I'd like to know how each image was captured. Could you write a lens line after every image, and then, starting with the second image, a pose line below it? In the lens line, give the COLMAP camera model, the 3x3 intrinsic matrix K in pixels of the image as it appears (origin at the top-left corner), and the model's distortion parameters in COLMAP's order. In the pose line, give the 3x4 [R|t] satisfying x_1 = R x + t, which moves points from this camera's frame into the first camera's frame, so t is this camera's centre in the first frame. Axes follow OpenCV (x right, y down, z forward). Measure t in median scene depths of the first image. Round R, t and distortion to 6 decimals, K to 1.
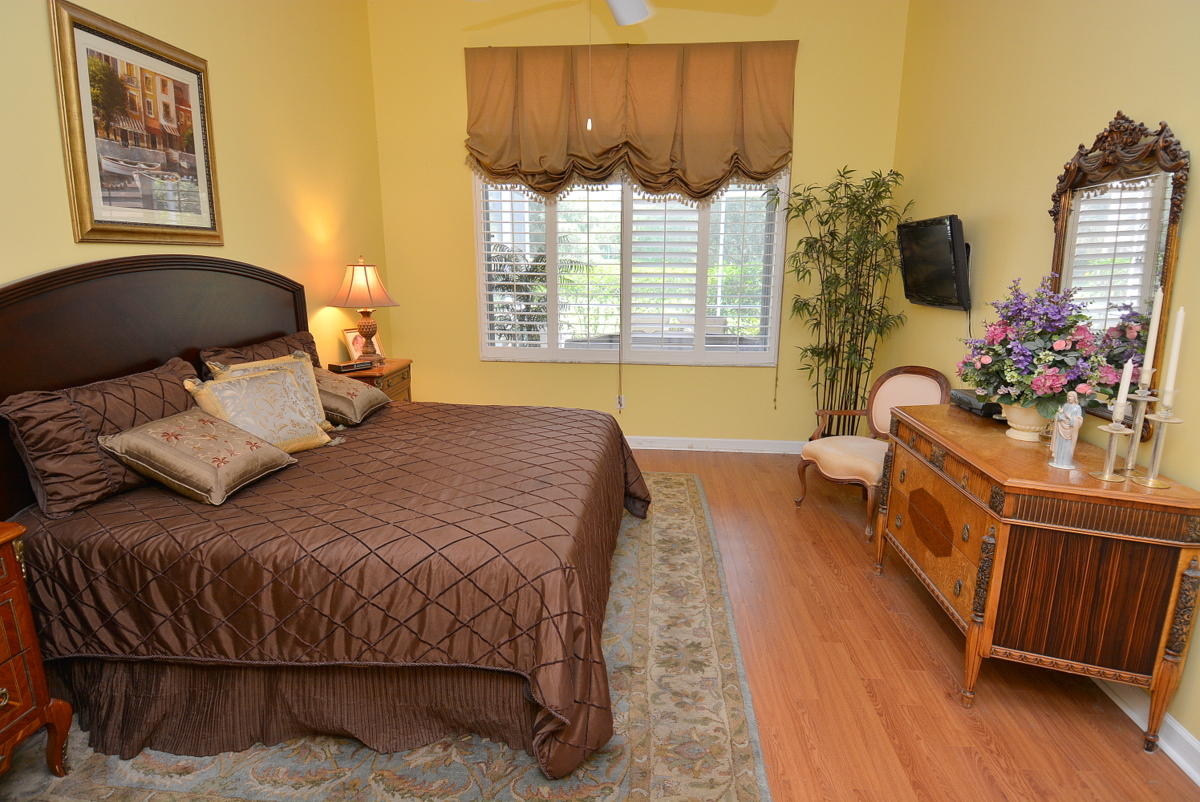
lens RADIAL K [[651.6, 0, 599.5], [0, 651.6, 399.1], [0, 0, 1]] dist [0.039552, -0.044059]
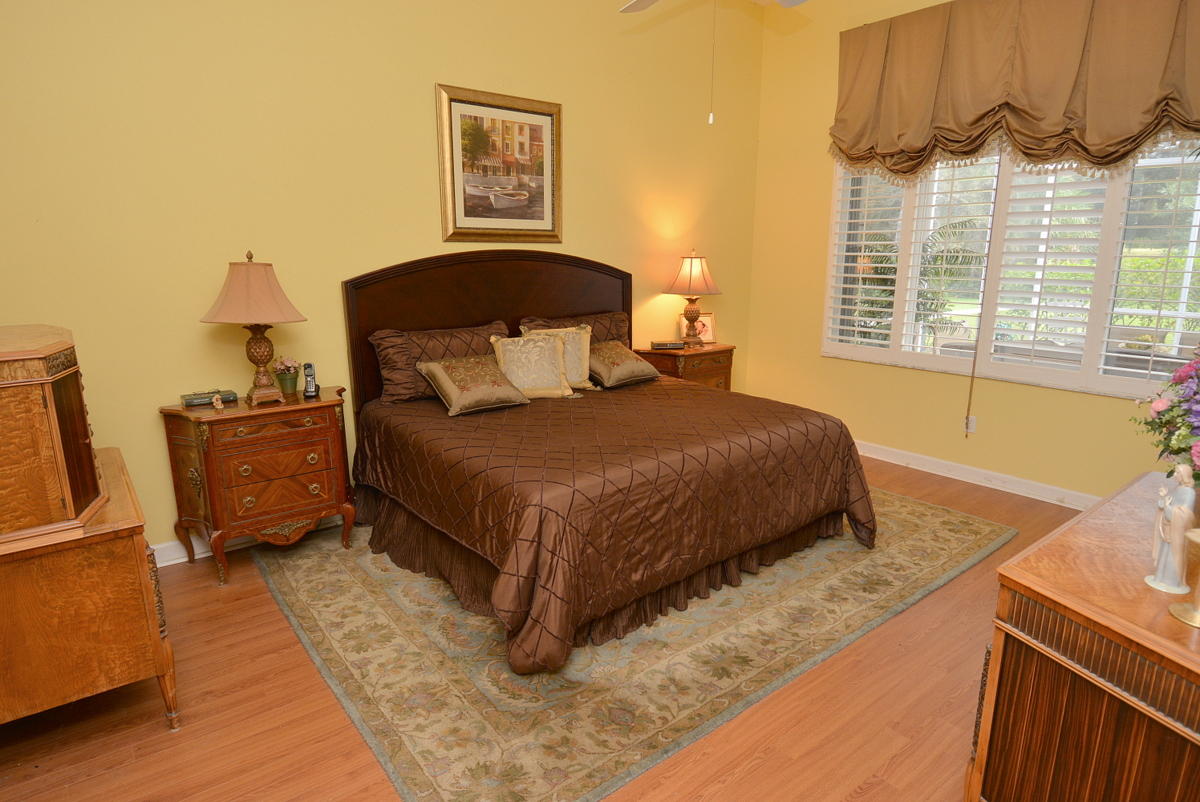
lens RADIAL K [[651.6, 0, 597.6], [0, 651.6, 406.3], [0, 0, 1]] dist [0.039552, -0.044059]
pose [[0.686055, 0.158532, -0.710067, 0.538495], [-0.145941, 0.986121, 0.079159, -0.021486], [0.712762, 0.049320, 0.699670, 0.146579]]
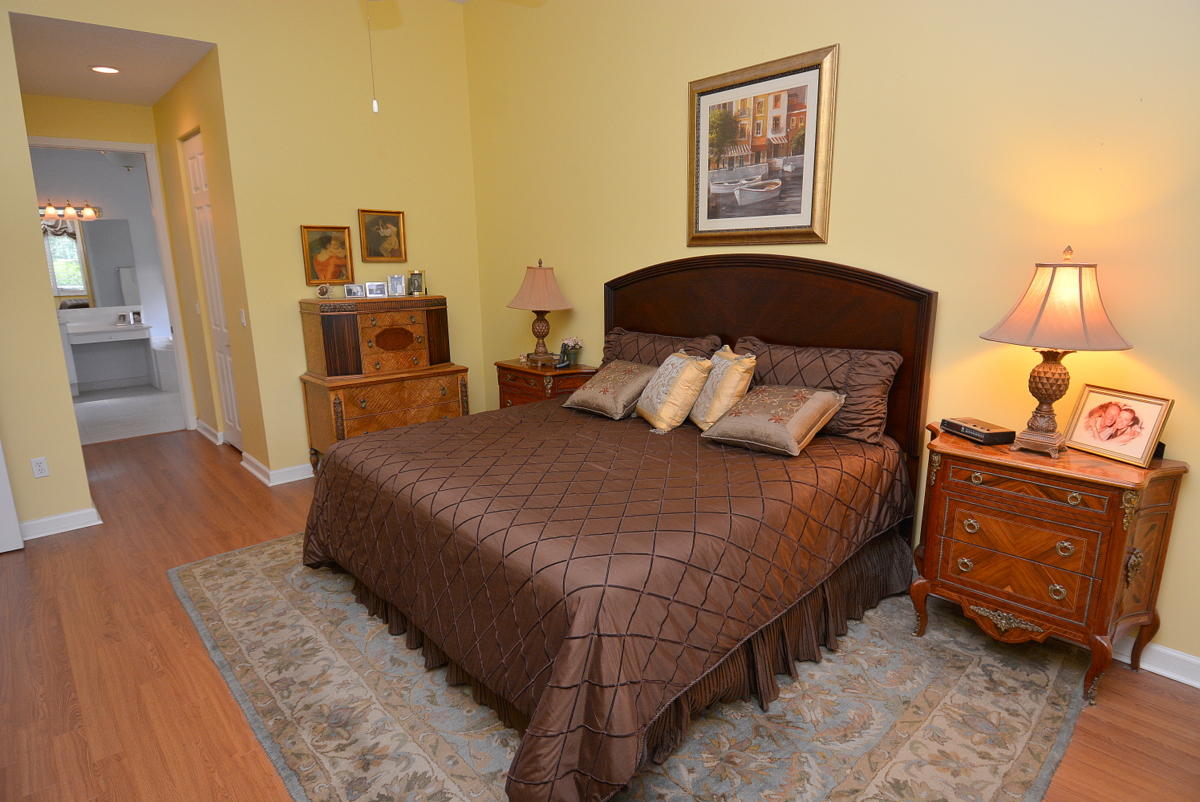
lens RADIAL K [[651.6, 0, 623.7], [0, 651.6, 401.8], [0, 0, 1]] dist [0.039552, -0.044059]
pose [[-0.658441, 0.169425, -0.733315, 0.400720], [-0.147419, 0.926428, 0.346409, -0.340434], [0.738054, 0.336195, -0.585021, 1.580771]]
